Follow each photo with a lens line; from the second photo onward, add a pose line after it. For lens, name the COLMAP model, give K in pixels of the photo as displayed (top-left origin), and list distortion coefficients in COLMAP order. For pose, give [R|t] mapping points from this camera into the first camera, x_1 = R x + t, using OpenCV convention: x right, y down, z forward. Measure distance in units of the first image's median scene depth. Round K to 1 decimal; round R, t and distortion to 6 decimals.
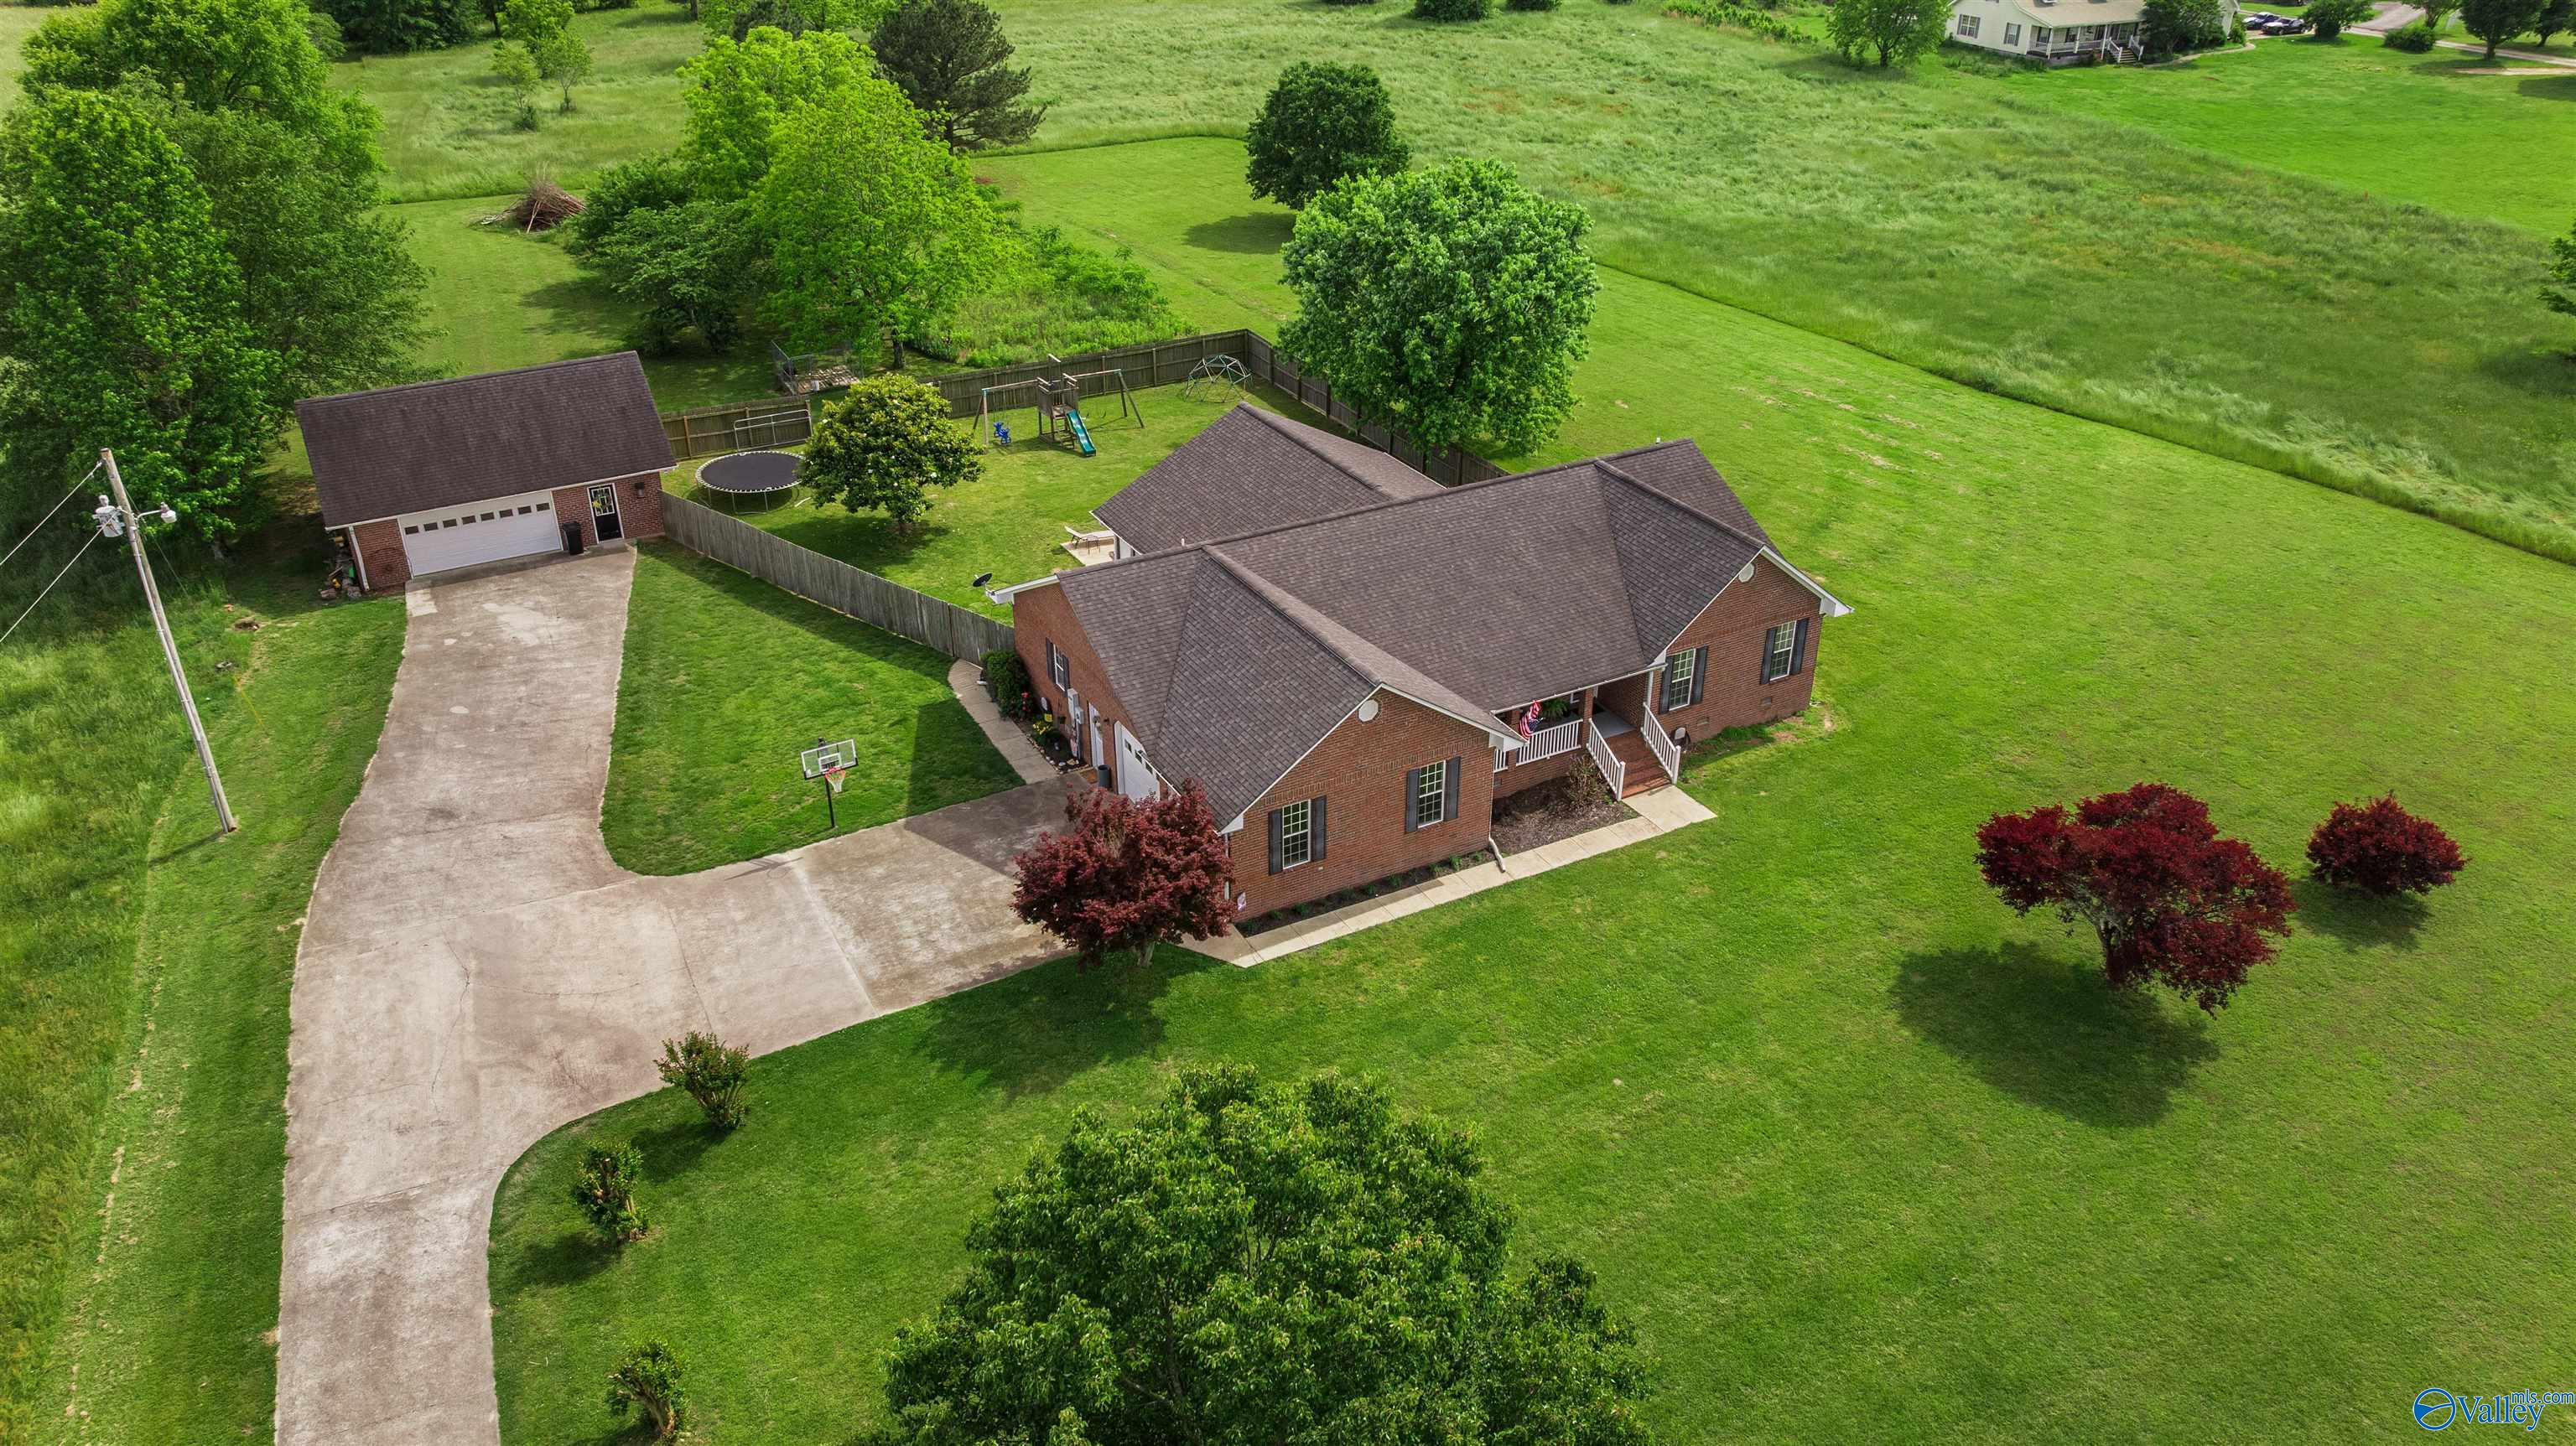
lens RADIAL K [[1798.4, 0, 1288.0], [0, 1798.4, 723.0], [0, 0, 1]] dist [-0.018524, 0.003211]
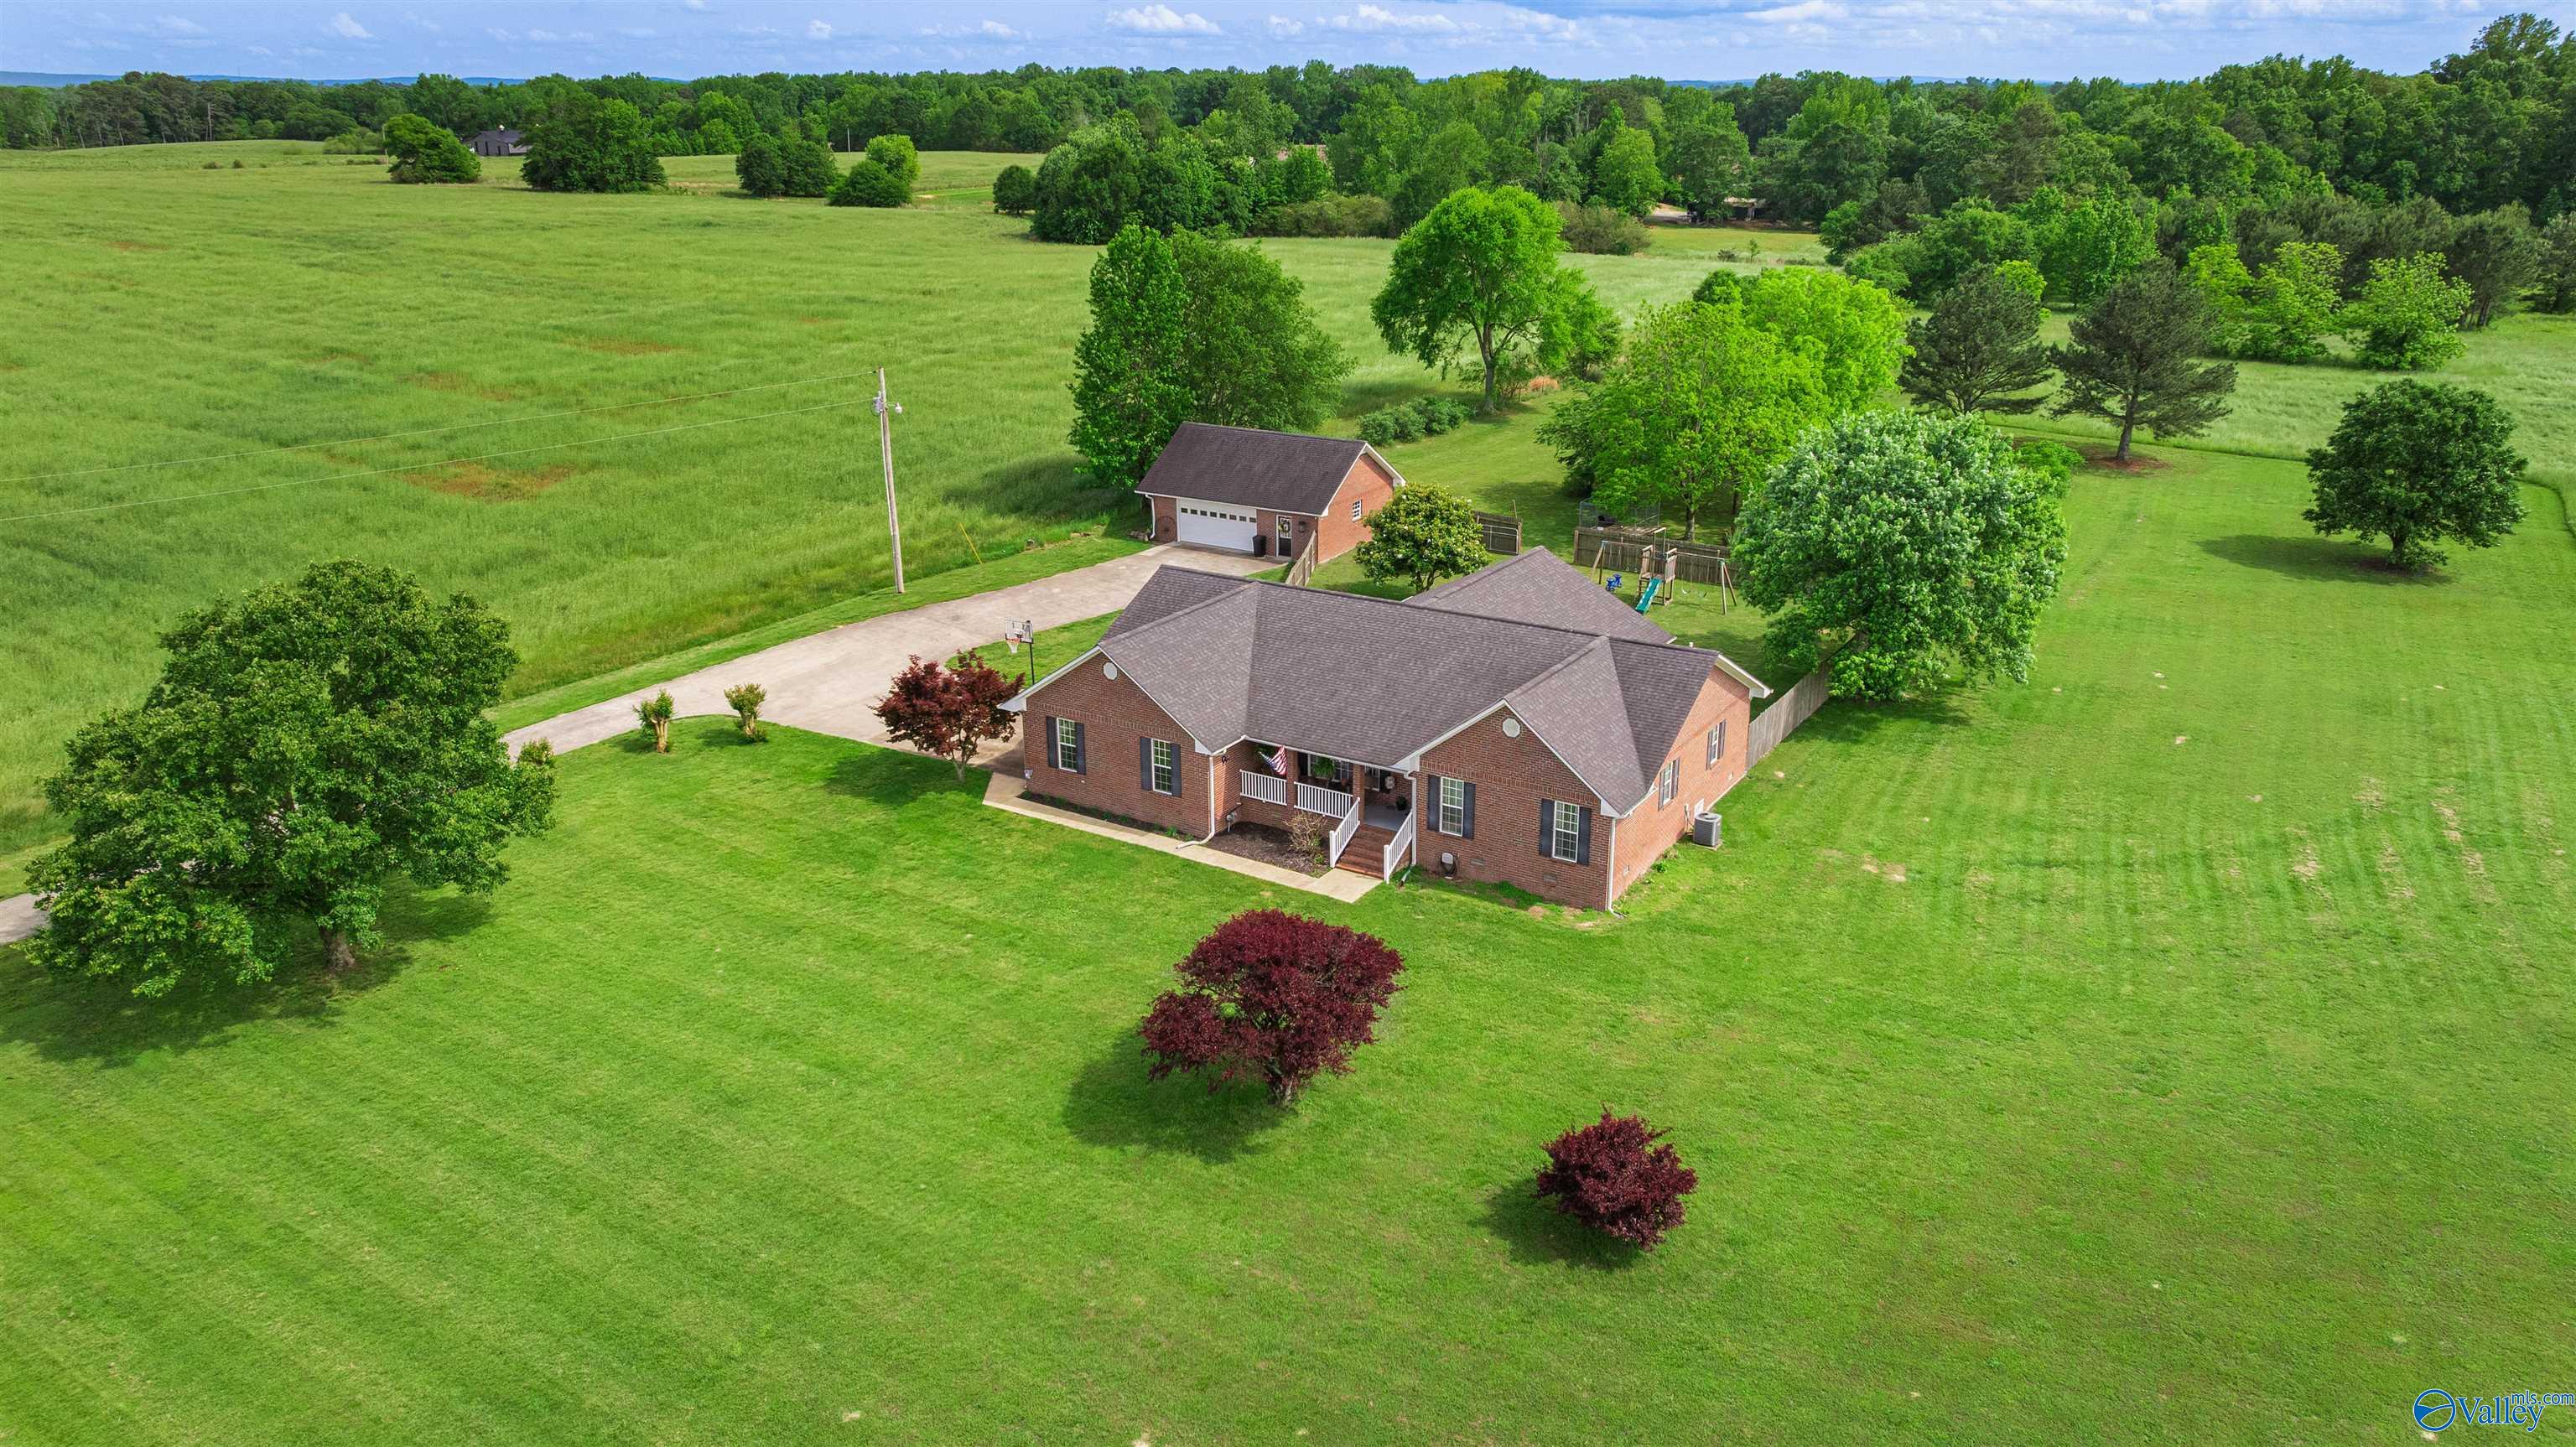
lens RADIAL K [[1798.5, 0, 1288.0], [0, 1798.5, 723.5], [0, 0, 1]] dist [-0.018524, 0.003211]
pose [[0.470829, 0.286474, -0.834417, 0.927267], [-0.415290, 0.906436, 0.076868, -0.098212], [0.778367, 0.310333, 0.545746, 0.276559]]
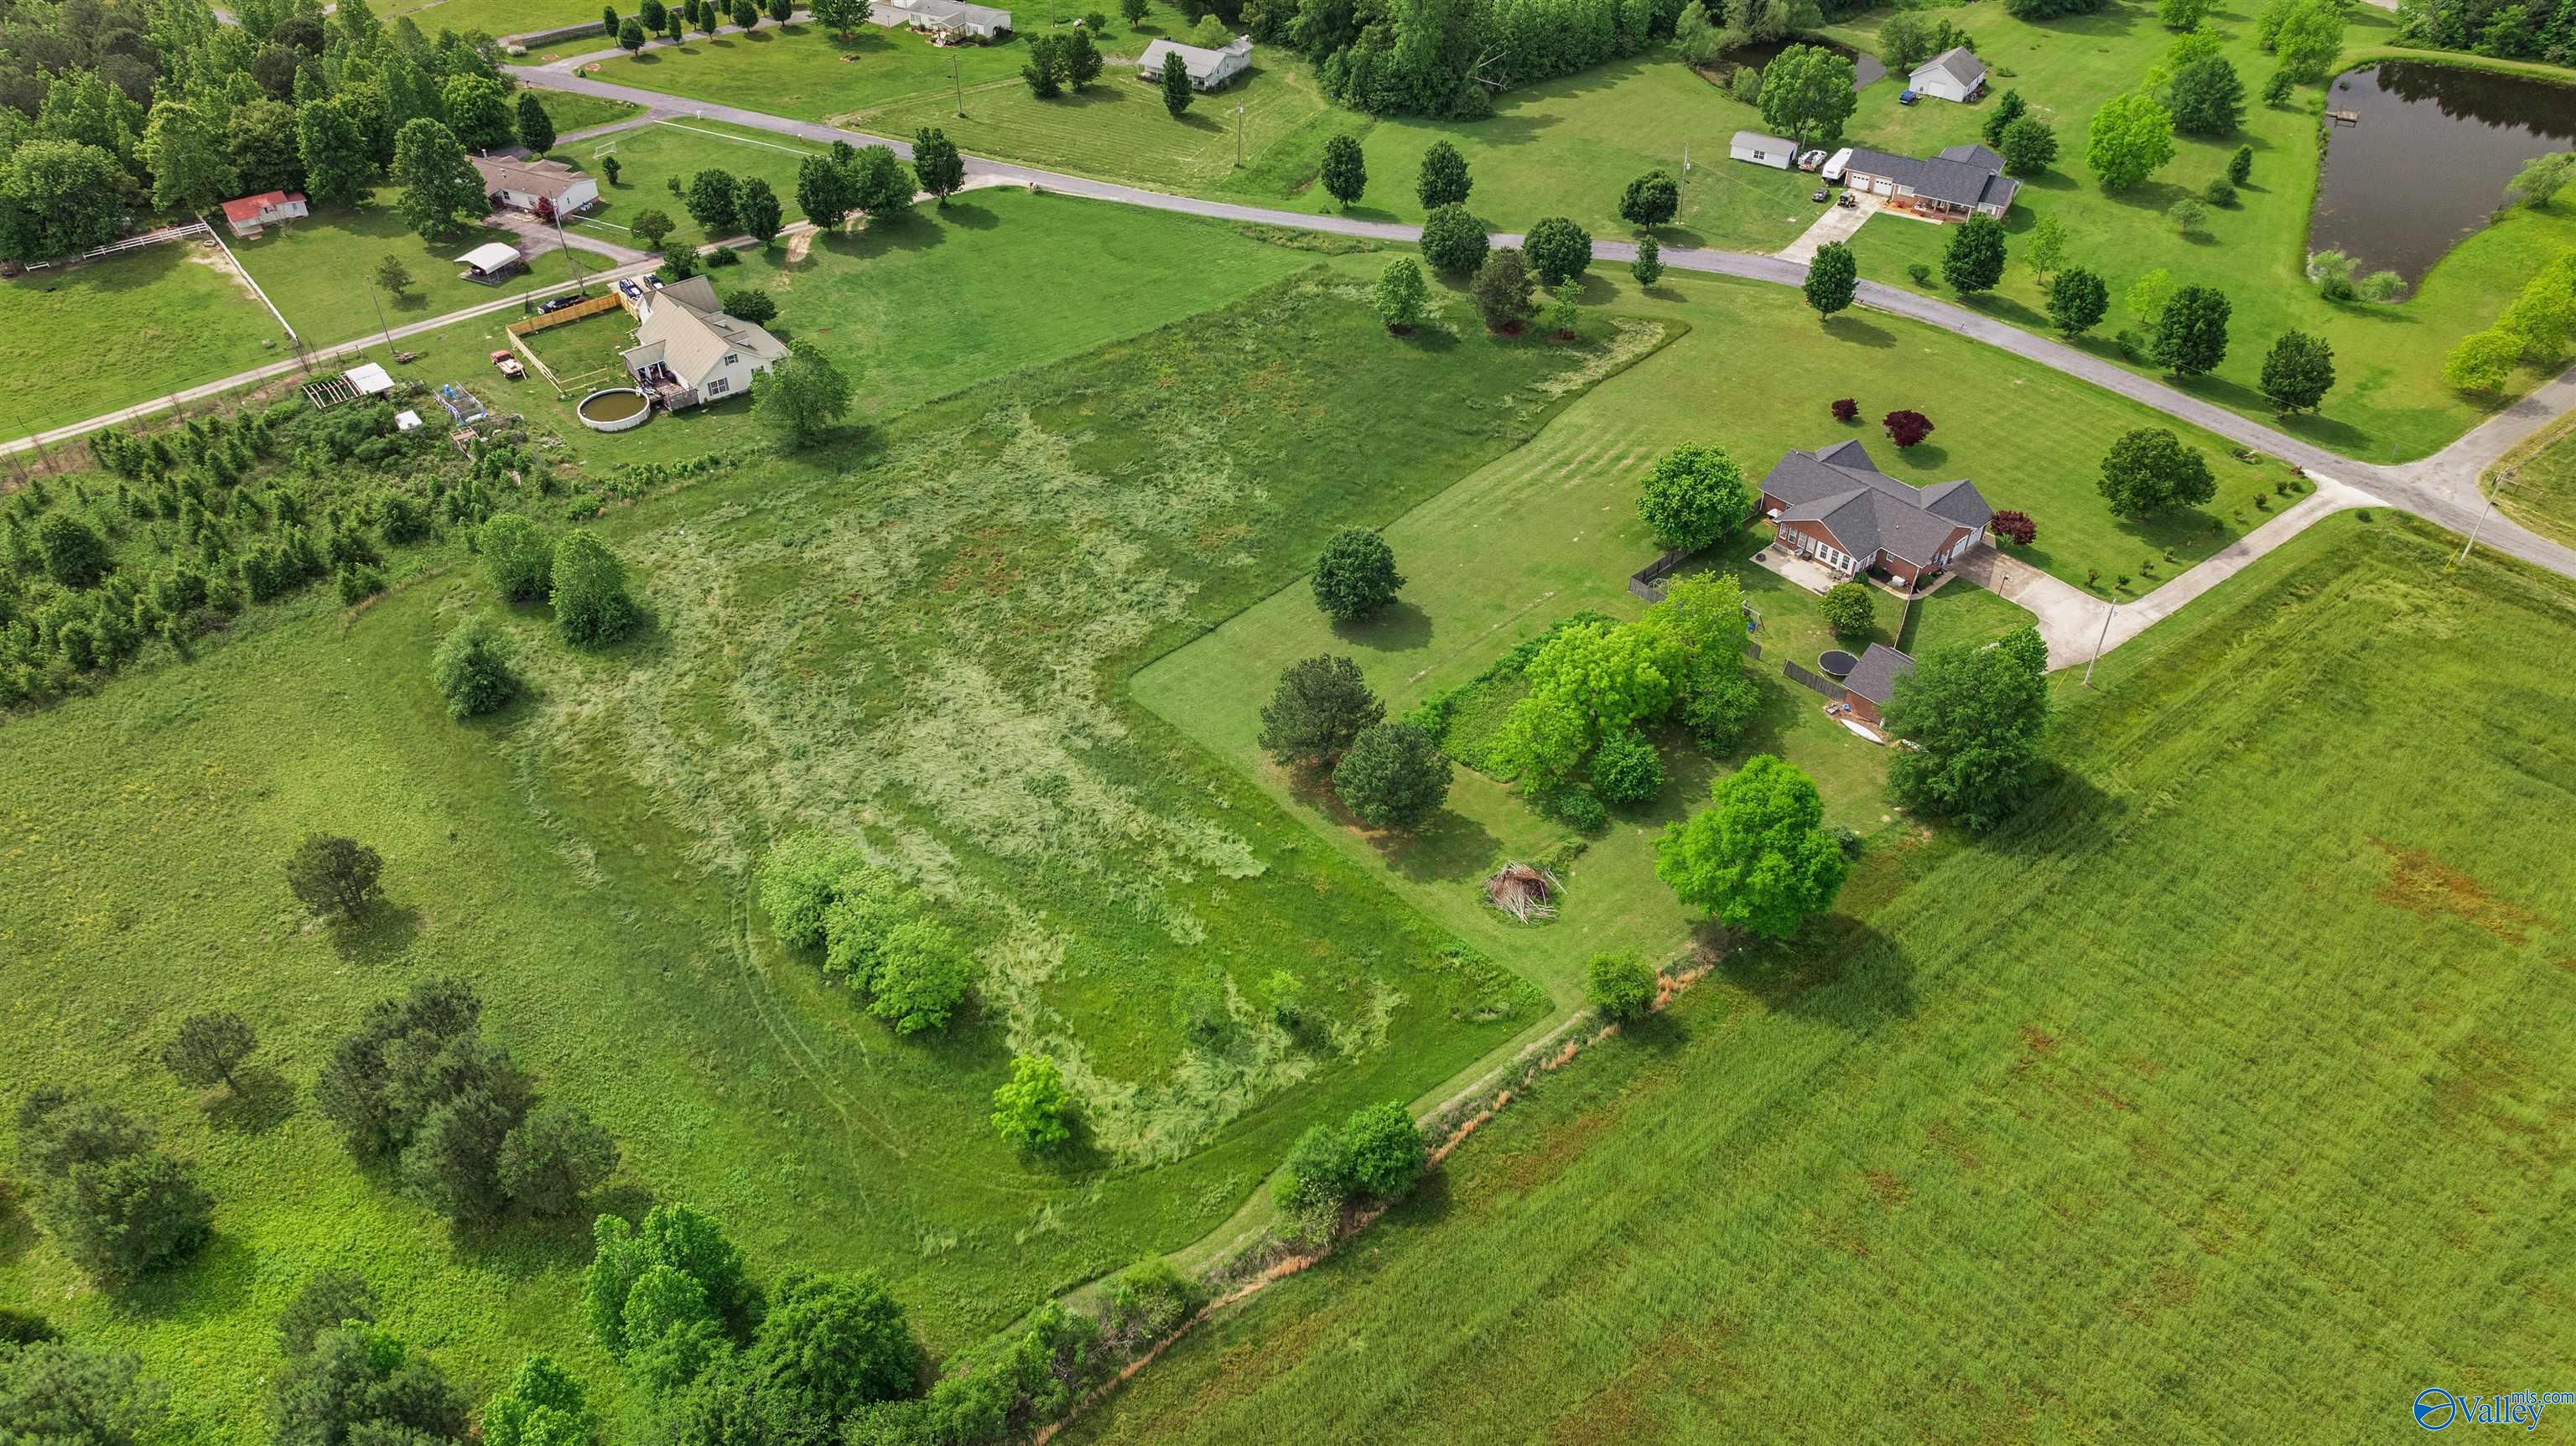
lens RADIAL K [[1798.4, 0, 1288.0], [0, 1798.4, 723.0], [0, 0, 1]] dist [-0.018524, 0.003211]
pose [[-0.238250, -0.620298, 0.747307, -2.527767], [0.464400, 0.603034, 0.648601, -2.585711], [-0.852977, 0.501579, 0.144393, 1.579409]]
